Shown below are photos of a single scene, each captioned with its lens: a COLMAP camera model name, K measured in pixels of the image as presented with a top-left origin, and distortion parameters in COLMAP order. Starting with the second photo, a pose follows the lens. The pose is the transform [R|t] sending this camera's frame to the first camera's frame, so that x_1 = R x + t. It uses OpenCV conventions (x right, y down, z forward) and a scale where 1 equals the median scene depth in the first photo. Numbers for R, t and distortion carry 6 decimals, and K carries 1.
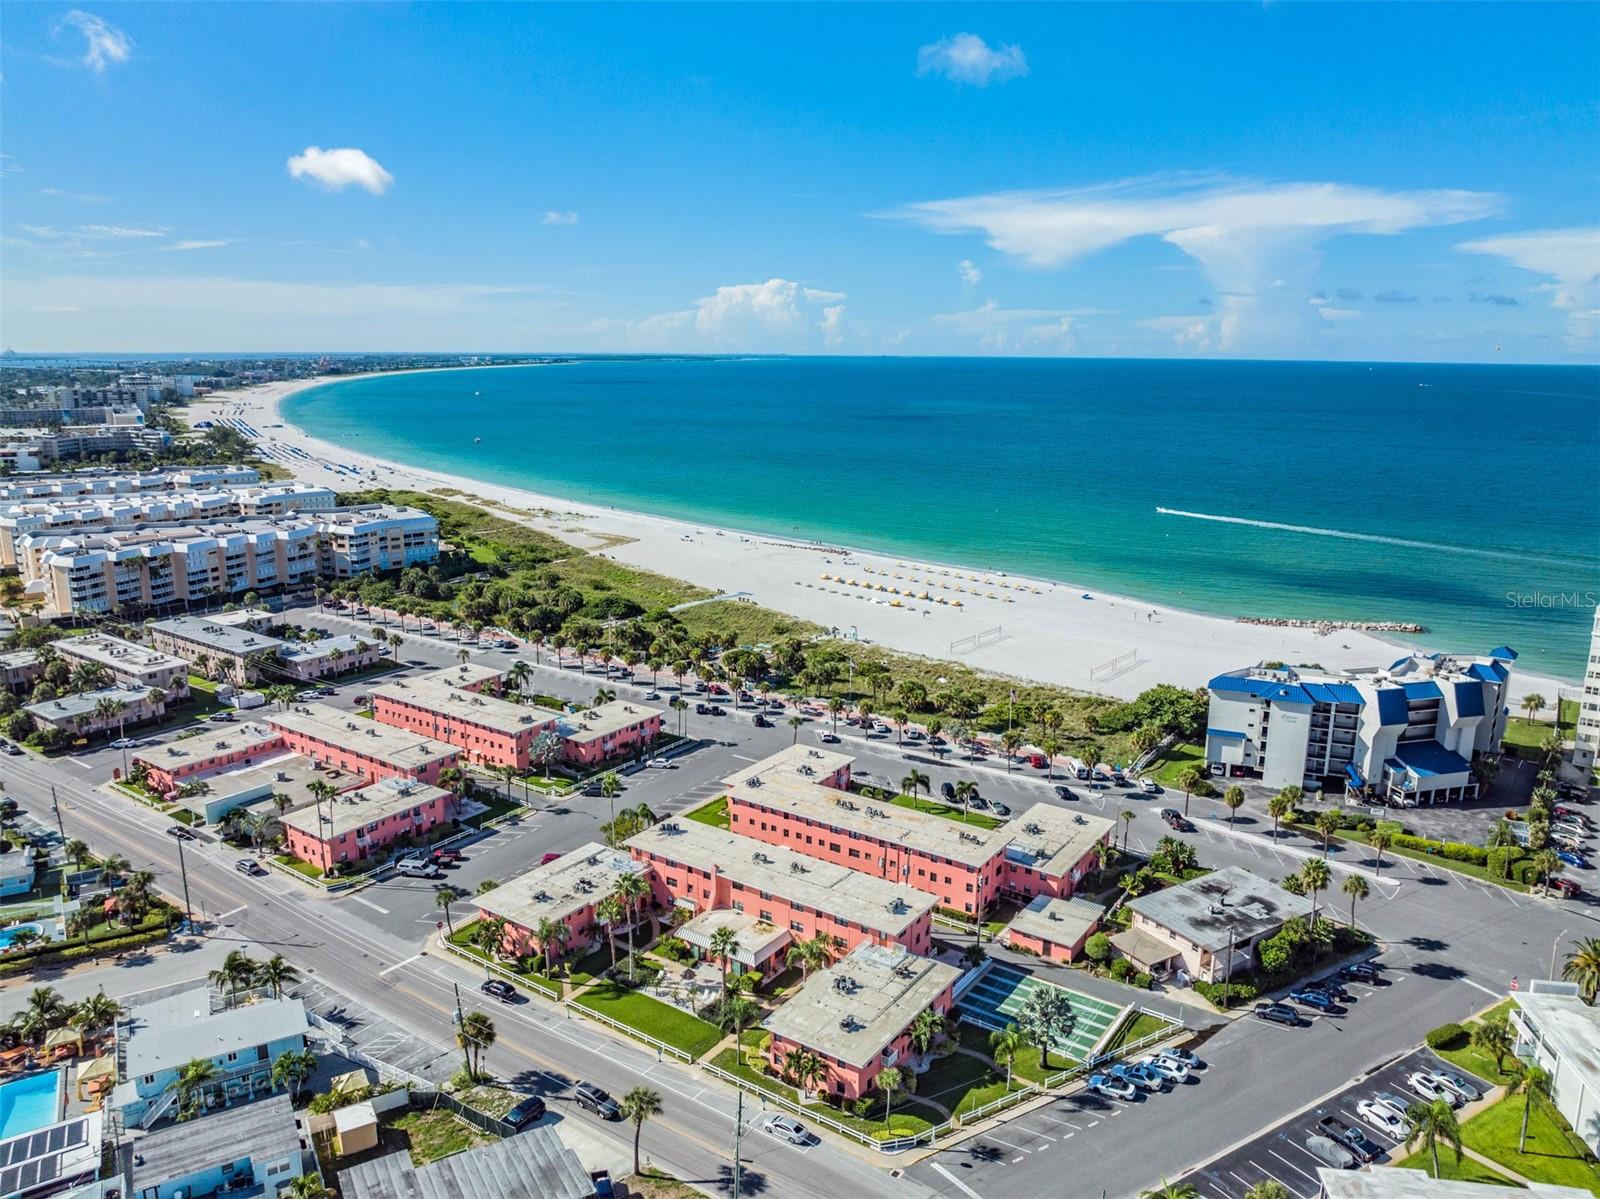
lens RADIAL K [[1127.3, 0, 799.1], [0, 1127.3, 595.1], [0, 0, 1]] dist [-0.029946, -0.003124]
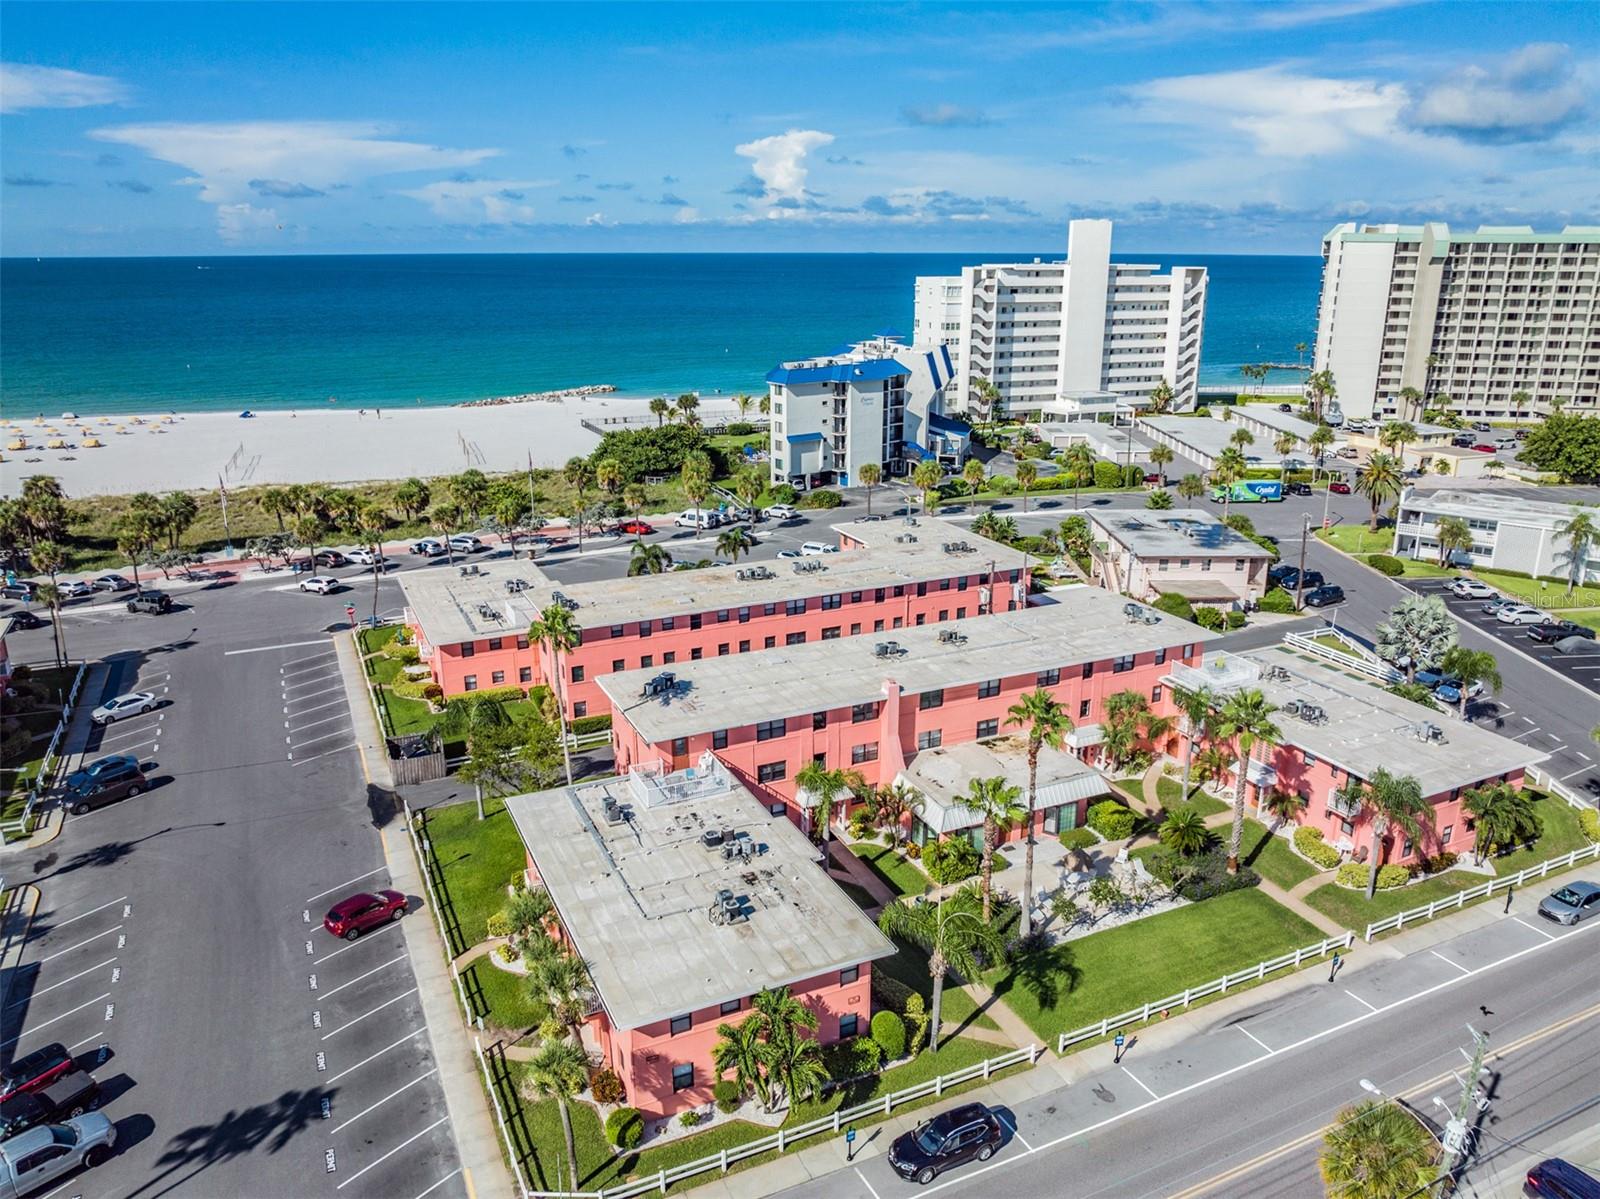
lens RADIAL K [[1146.2, 0, 797.4], [0, 1146.2, 599.0], [0, 0, 1]] dist [-0.034896, 0.005260]
pose [[0.497420, -0.258538, 0.828089, -0.475520], [0.187177, 0.964060, 0.188555, 0.103237], [-0.847076, 0.061208, 0.527935, 0.747473]]
